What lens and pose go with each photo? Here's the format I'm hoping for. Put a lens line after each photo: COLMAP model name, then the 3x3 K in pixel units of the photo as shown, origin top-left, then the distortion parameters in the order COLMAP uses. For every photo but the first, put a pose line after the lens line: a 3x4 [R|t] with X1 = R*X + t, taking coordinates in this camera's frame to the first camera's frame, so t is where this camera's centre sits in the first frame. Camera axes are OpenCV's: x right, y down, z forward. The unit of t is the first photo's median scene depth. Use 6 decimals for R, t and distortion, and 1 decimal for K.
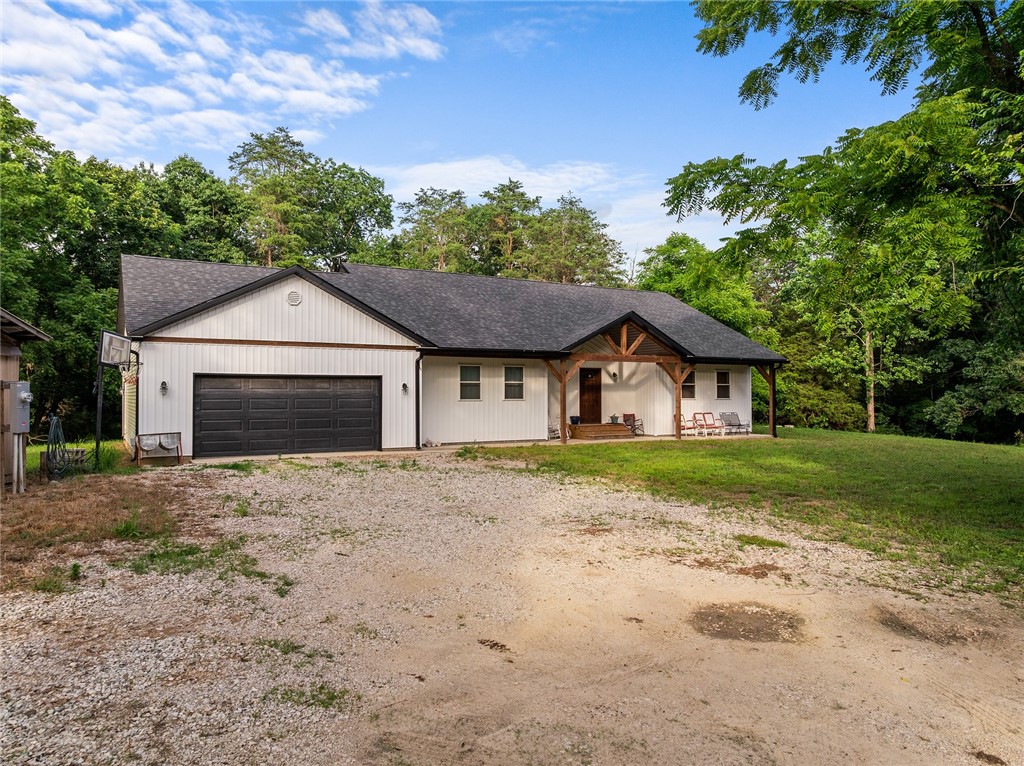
lens RADIAL K [[724.8, 0, 523.1], [0, 724.8, 377.7], [0, 0, 1]] dist [-0.034018, 0.012516]
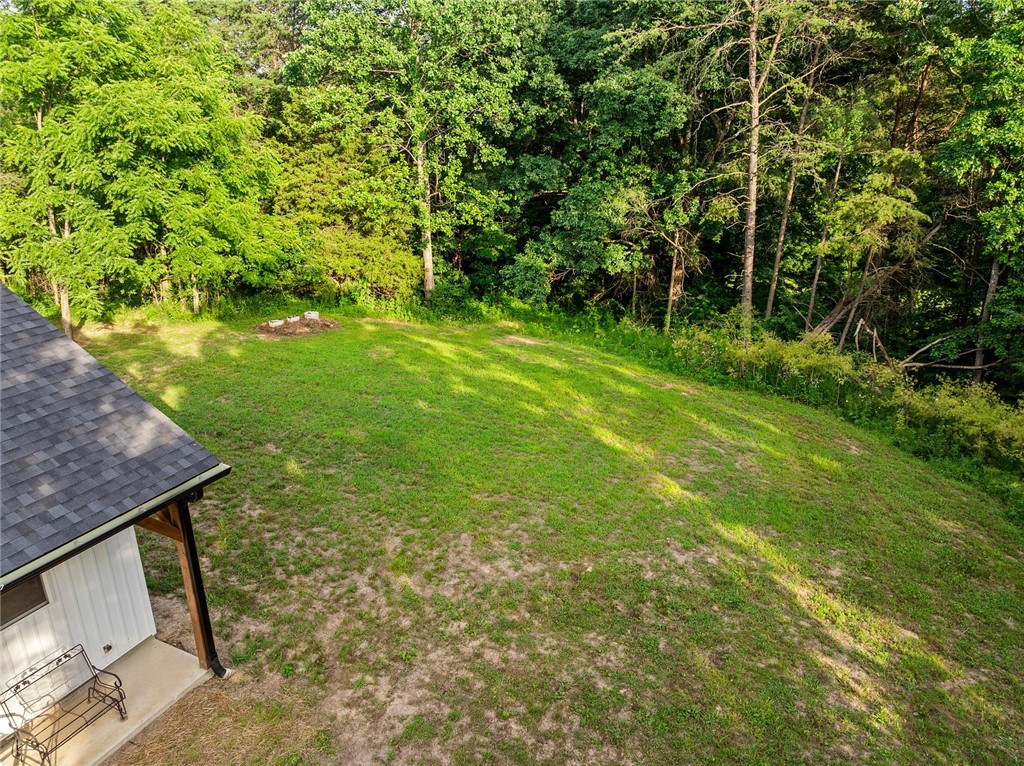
lens RADIAL K [[724.8, 0, 512.1], [0, 724.8, 383.2], [0, 0, 1]] dist [-0.034018, 0.012516]
pose [[0.839518, -0.179012, 0.512996, 0.180973], [-0.007685, 0.940159, 0.340648, -0.085674], [-0.543278, -0.289922, 0.787905, 0.391071]]
